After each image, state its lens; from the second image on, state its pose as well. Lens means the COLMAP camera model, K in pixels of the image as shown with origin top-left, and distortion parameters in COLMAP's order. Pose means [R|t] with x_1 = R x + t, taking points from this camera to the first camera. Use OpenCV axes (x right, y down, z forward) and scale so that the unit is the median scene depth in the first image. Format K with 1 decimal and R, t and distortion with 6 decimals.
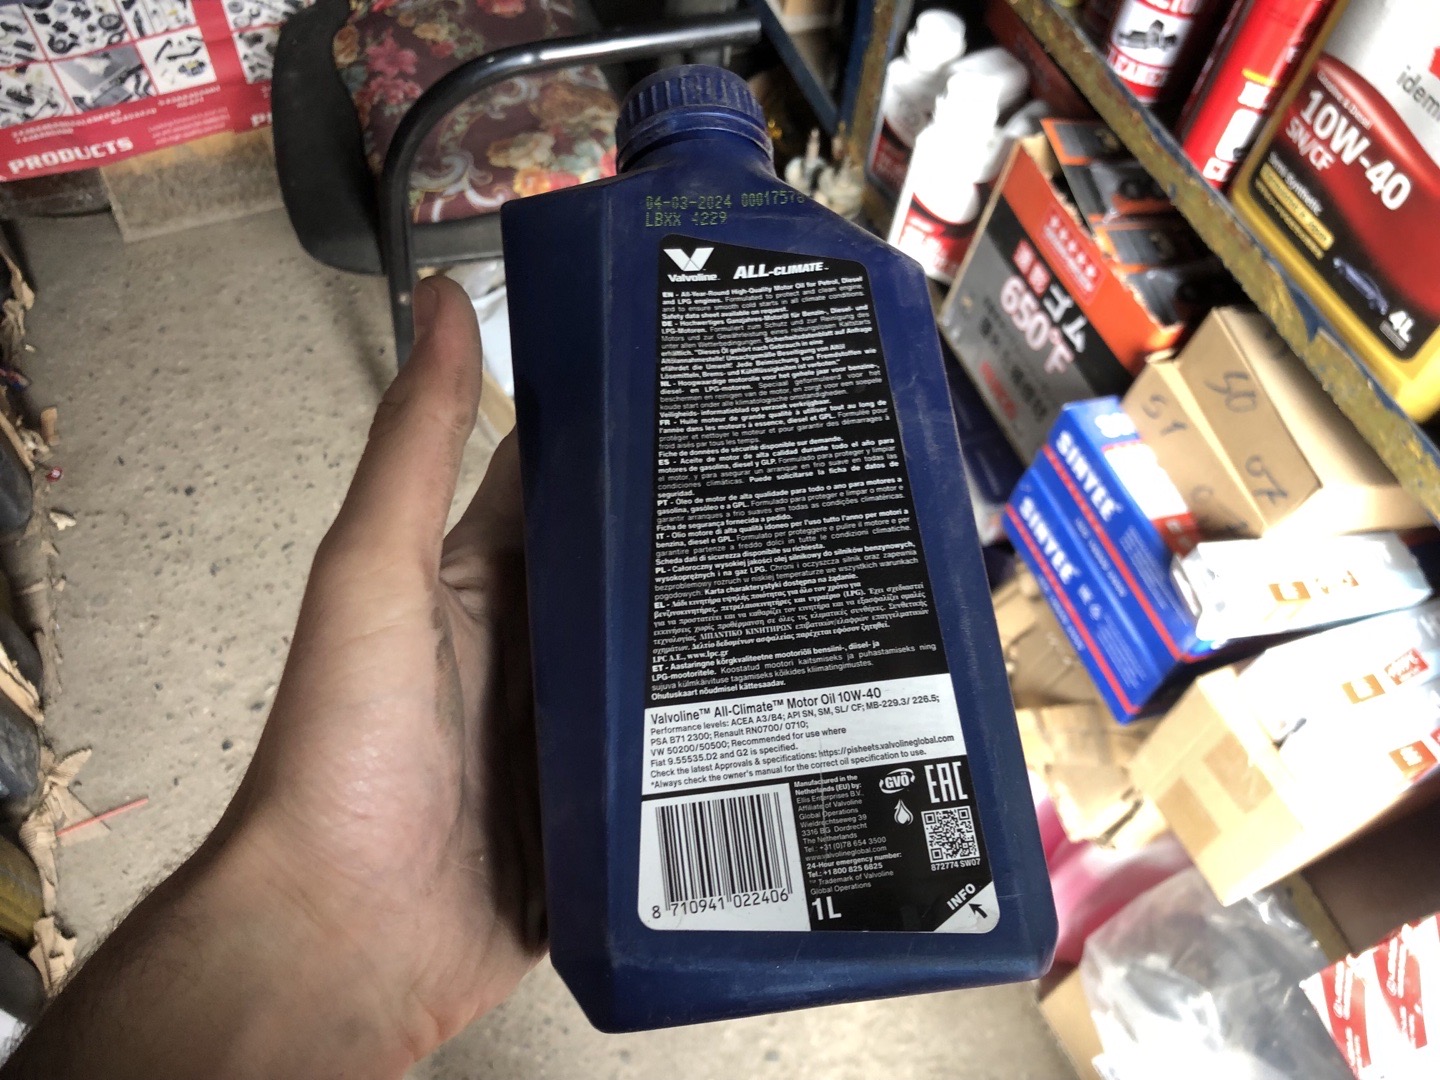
lens RADIAL K [[1192.7, 0, 717.8], [0, 1192.7, 537.6], [0, 0, 1]] dist [-0.018108, 0.038068]
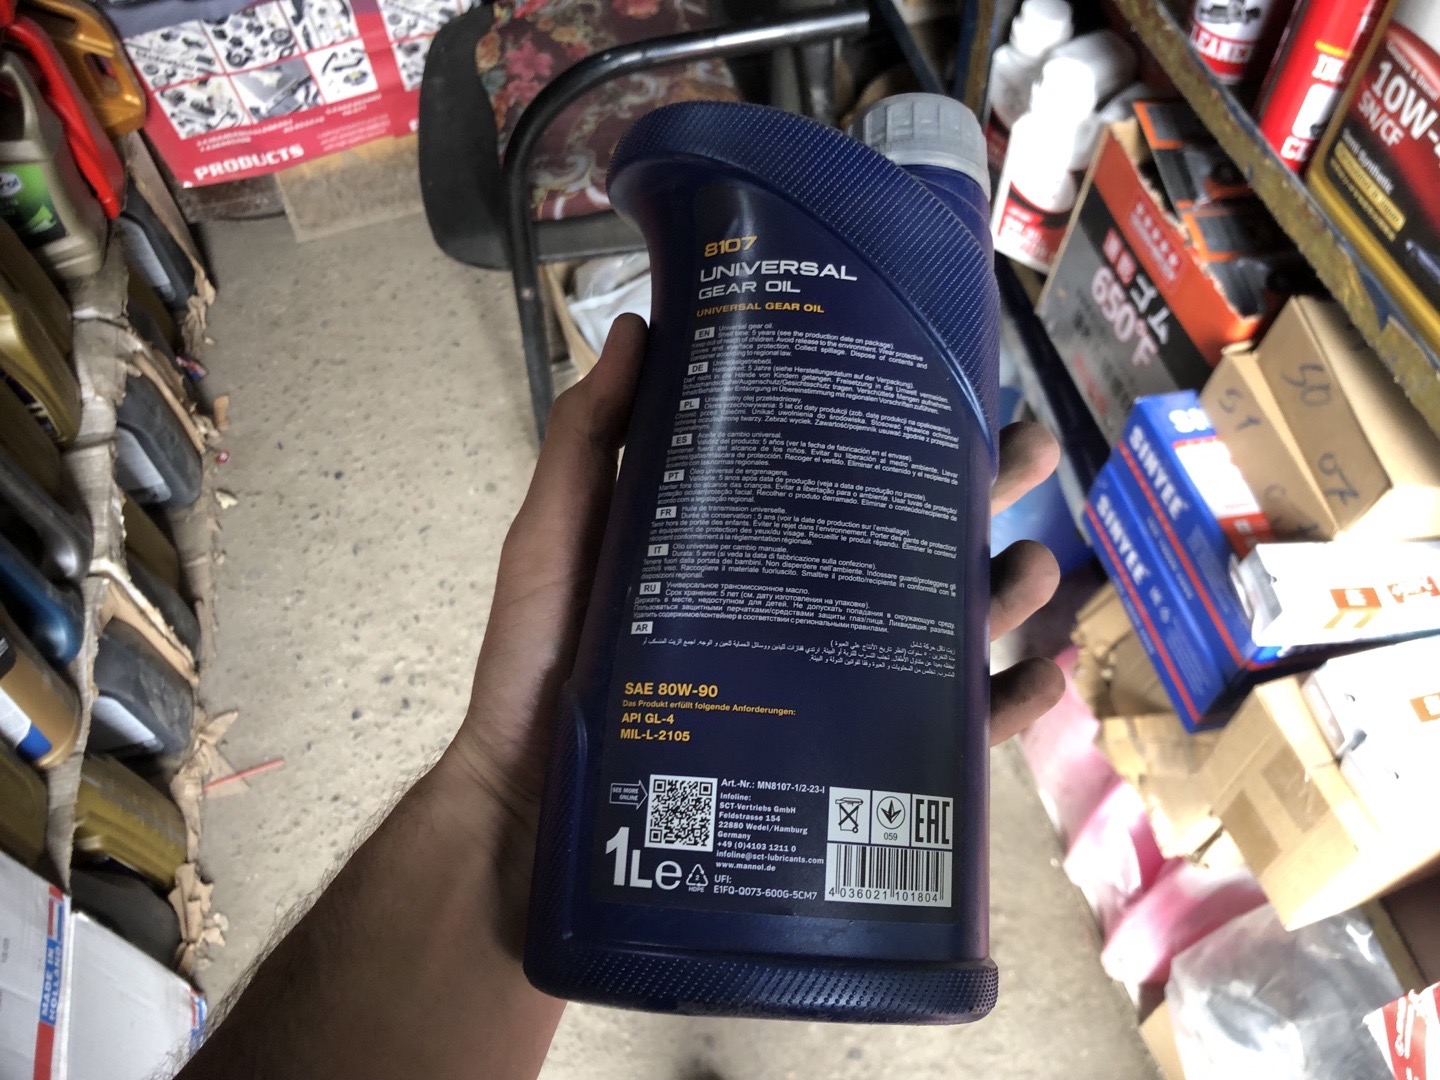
lens RADIAL K [[1197.9, 0, 724.1], [0, 1197.9, 537.9], [0, 0, 1]] dist [-0.046347, 0.096905]
pose [[0.987915, 0.028933, -0.152275, 0.065339], [-0.028942, 0.999579, 0.002160, 0.005129], [0.152273, 0.002273, 0.988336, -0.000826]]
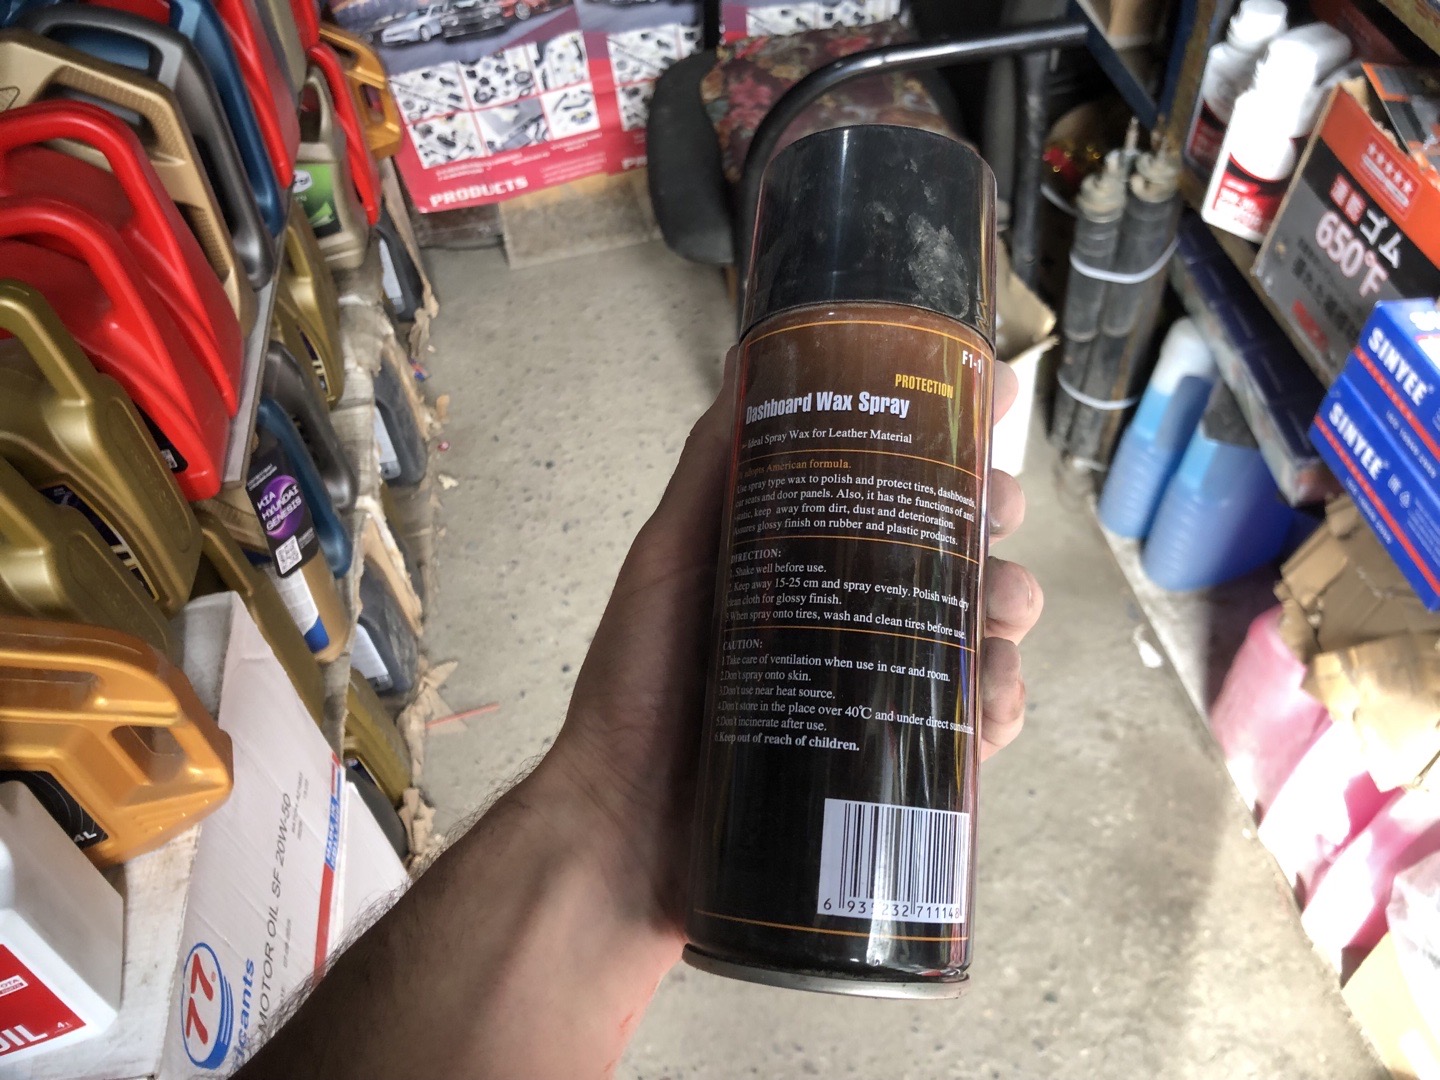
lens RADIAL K [[1193.3, 0, 717.6], [0, 1193.3, 535.2], [0, 0, 1]] dist [0.006019, 0.008865]
pose [[0.970775, 0.052364, -0.234210, -0.010591], [-0.077419, 0.992063, -0.099087, 0.142586], [0.227162, 0.114324, 0.967123, -0.081656]]
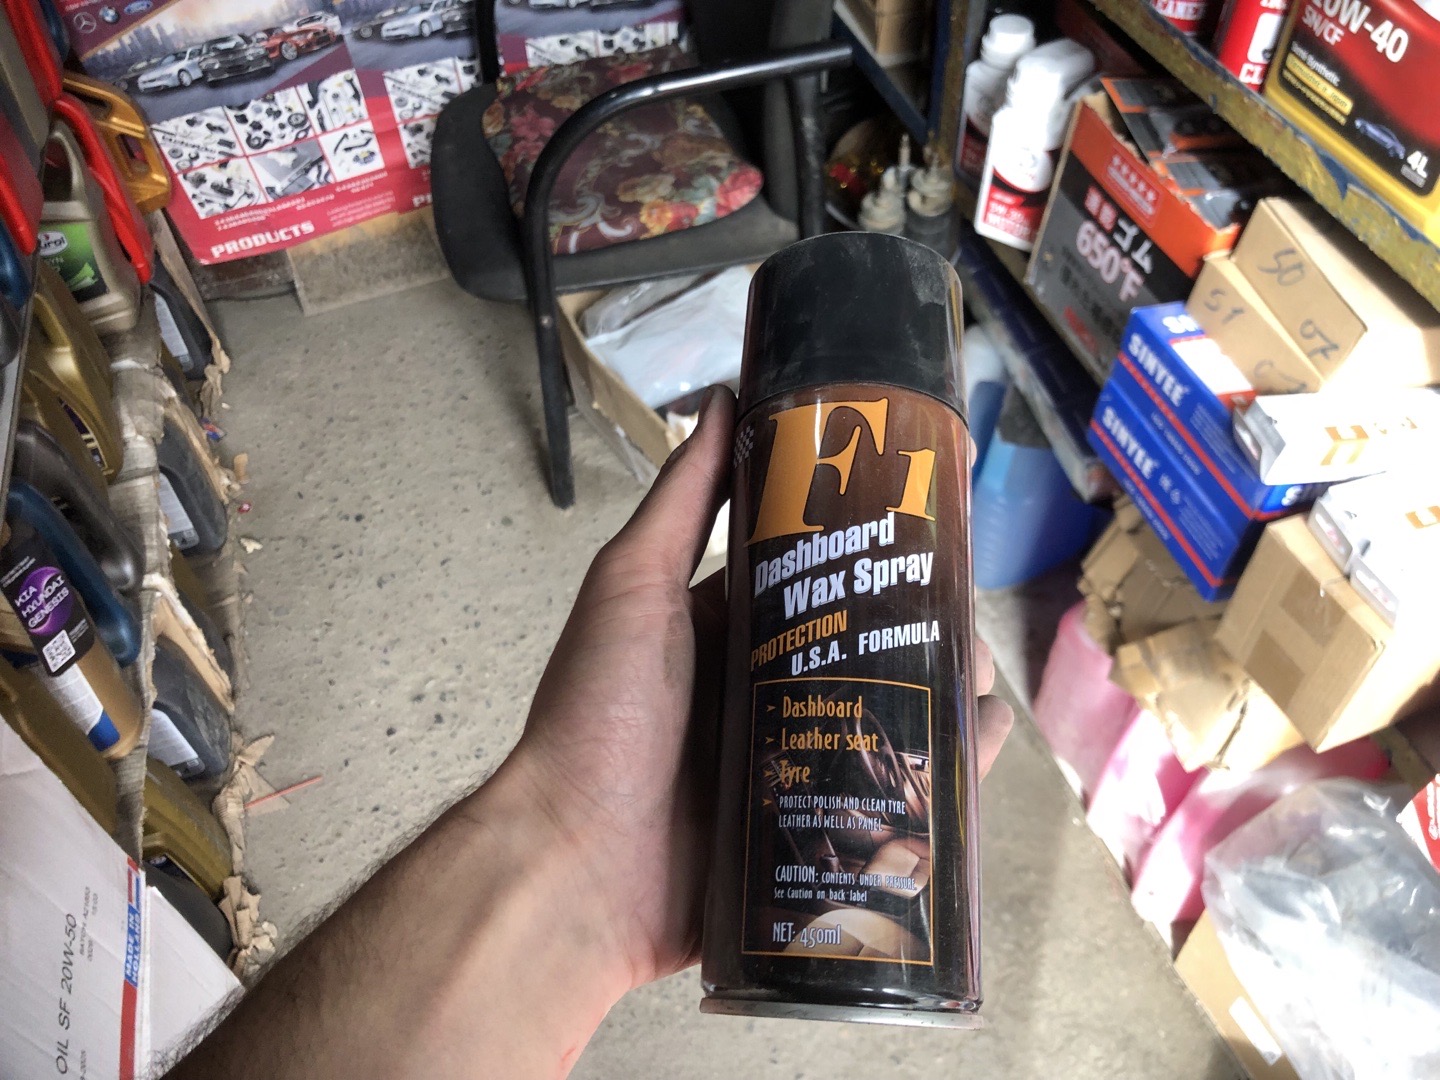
lens RADIAL K [[1194.2, 0, 716.5], [0, 1194.2, 535.9], [0, 0, 1]] dist [-0.020447, 0.050198]
pose [[0.992382, -0.039200, -0.116794, 0.018238], [0.025884, 0.993209, -0.113424, 0.122488], [0.120447, 0.109537, 0.986658, -0.061592]]
